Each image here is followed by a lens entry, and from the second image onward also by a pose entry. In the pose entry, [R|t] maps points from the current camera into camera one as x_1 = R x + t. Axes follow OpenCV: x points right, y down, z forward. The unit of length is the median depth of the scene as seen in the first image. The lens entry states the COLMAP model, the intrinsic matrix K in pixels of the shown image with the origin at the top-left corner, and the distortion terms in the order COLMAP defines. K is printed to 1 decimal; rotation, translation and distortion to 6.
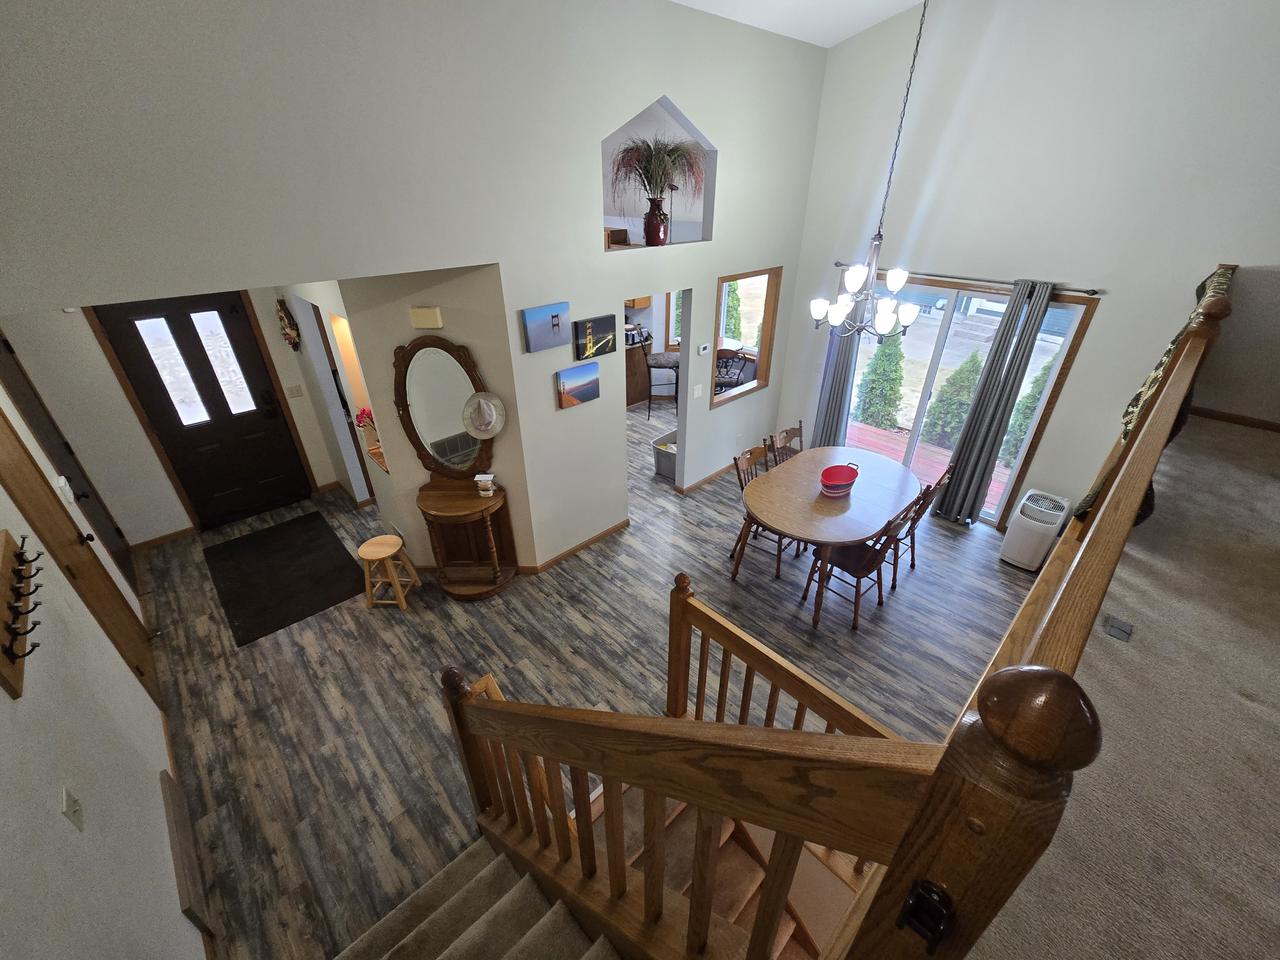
lens RADIAL K [[521.5, 0, 645.8], [0, 521.5, 483.0], [0, 0, 1]] dist [-0.000358, -0.000037]
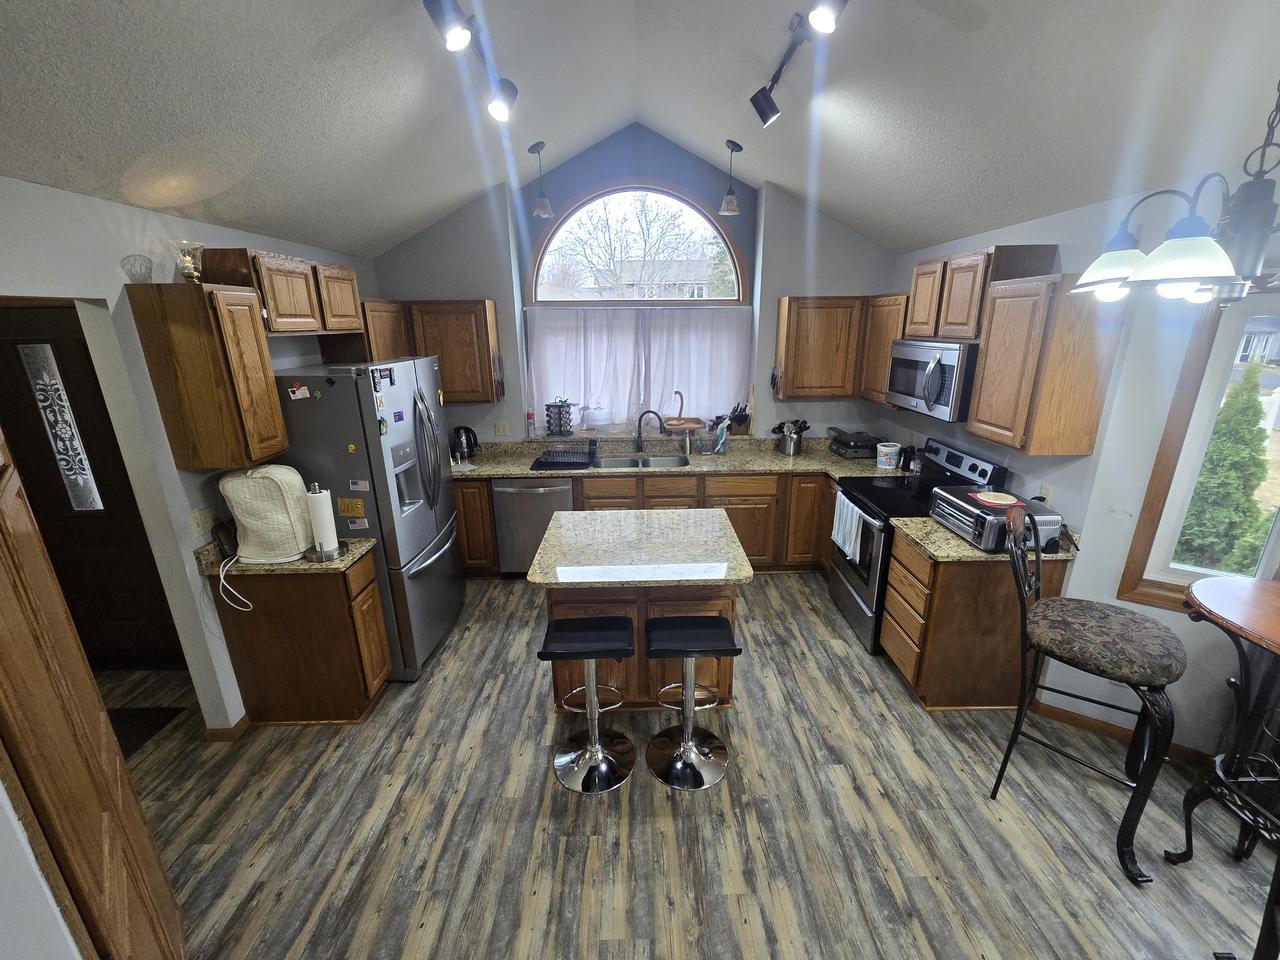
lens RADIAL K [[521.5, 0, 639.3], [0, 521.5, 479.5], [0, 0, 1]] dist [-0.000358, -0.000037]
pose [[0.731291, 0.194675, -0.653694, 0.017593], [-0.332406, 0.938605, -0.092341, -0.200296], [0.595584, 0.284820, 0.751104, 0.591416]]
